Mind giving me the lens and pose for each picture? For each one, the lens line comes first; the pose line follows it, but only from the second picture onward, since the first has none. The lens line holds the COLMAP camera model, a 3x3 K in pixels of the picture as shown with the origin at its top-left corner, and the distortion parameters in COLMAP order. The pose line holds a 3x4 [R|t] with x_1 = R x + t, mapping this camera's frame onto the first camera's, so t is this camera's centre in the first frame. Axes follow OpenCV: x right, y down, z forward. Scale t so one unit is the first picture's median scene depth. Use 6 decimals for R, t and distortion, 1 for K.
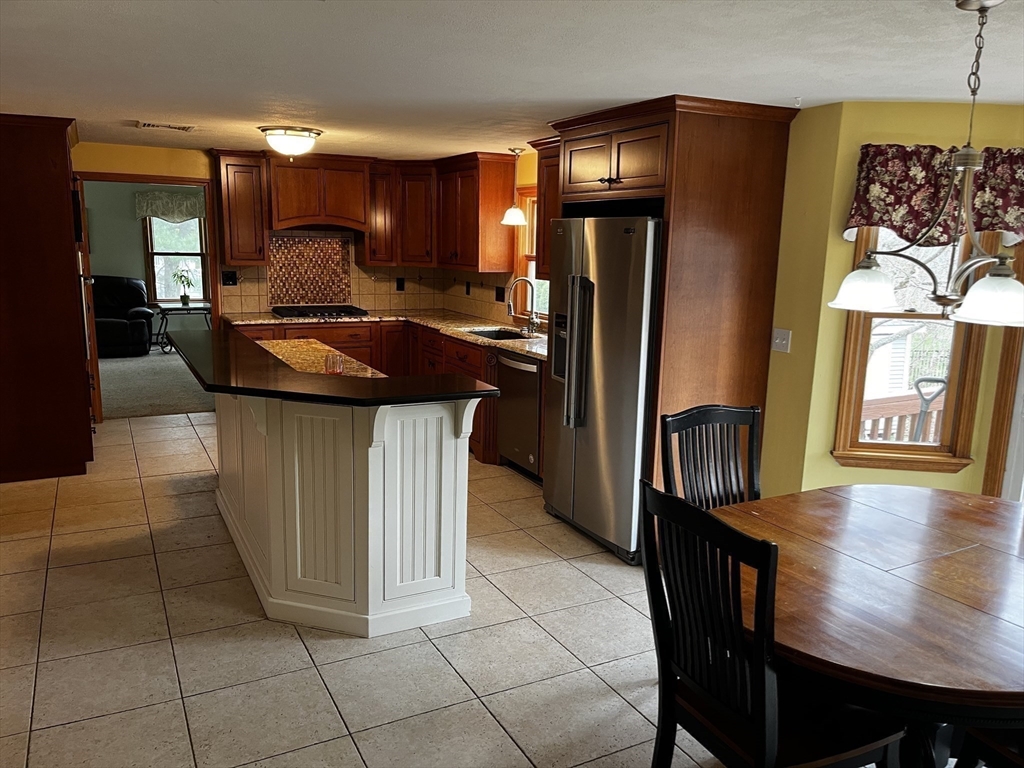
lens RADIAL K [[780.5, 0, 512.6], [0, 780.5, 389.1], [0, 0, 1]] dist [0.074140, -0.092572]
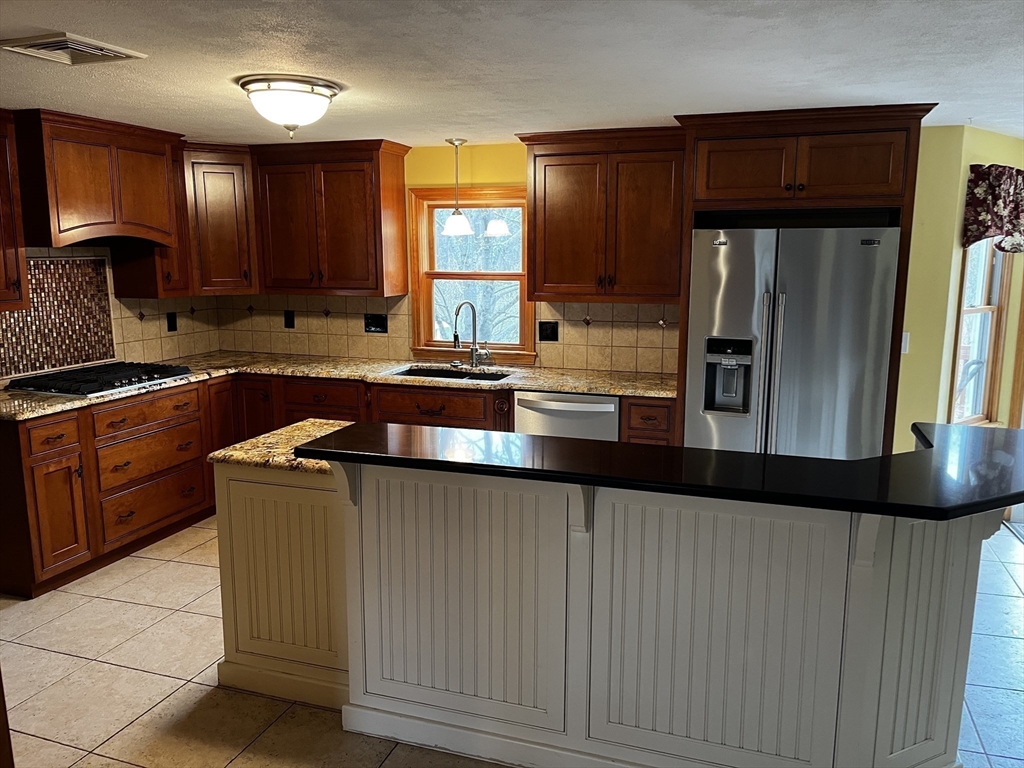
lens RADIAL K [[780.5, 0, 512.6], [0, 780.5, 389.1], [0, 0, 1]] dist [0.074140, -0.092572]
pose [[0.726003, -0.142556, 0.672754, -0.651310], [0.144864, 0.988029, 0.053033, -0.114128], [-0.672261, 0.058955, 0.737963, 0.489777]]
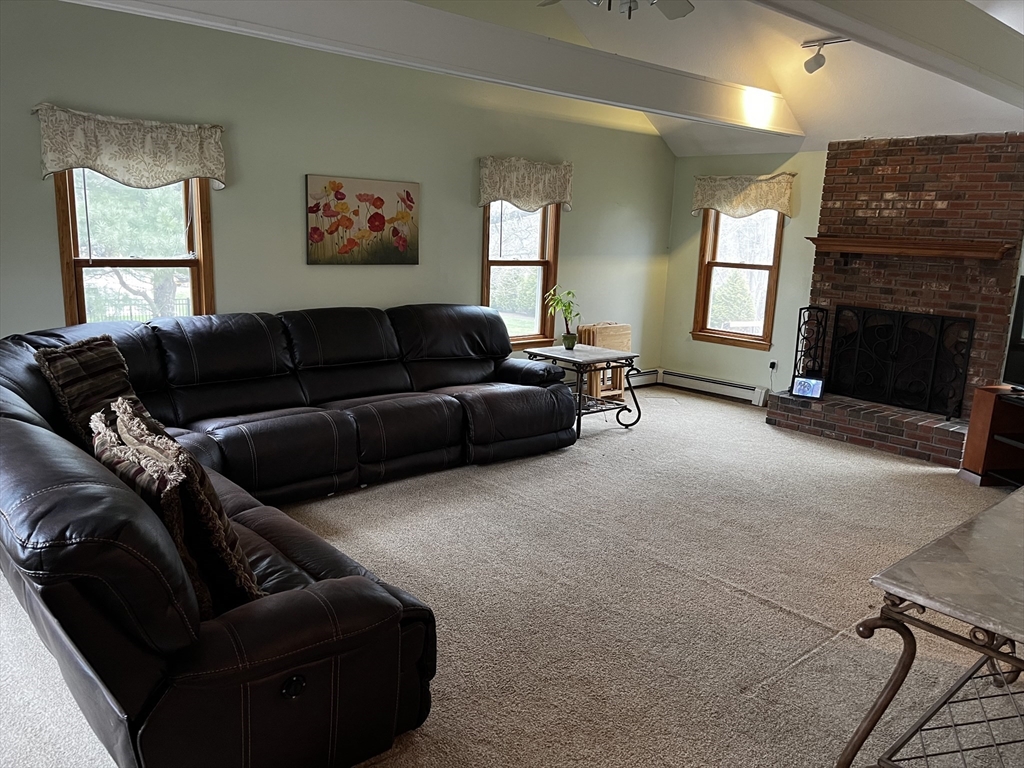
lens RADIAL K [[780.5, 0, 512.6], [0, 780.5, 389.1], [0, 0, 1]] dist [0.074140, -0.092572]
pose [[0.966381, -0.036271, 0.254542, -1.385591], [0.029831, 0.999131, 0.029115, -0.218808], [-0.255376, -0.020543, 0.966623, 1.000663]]
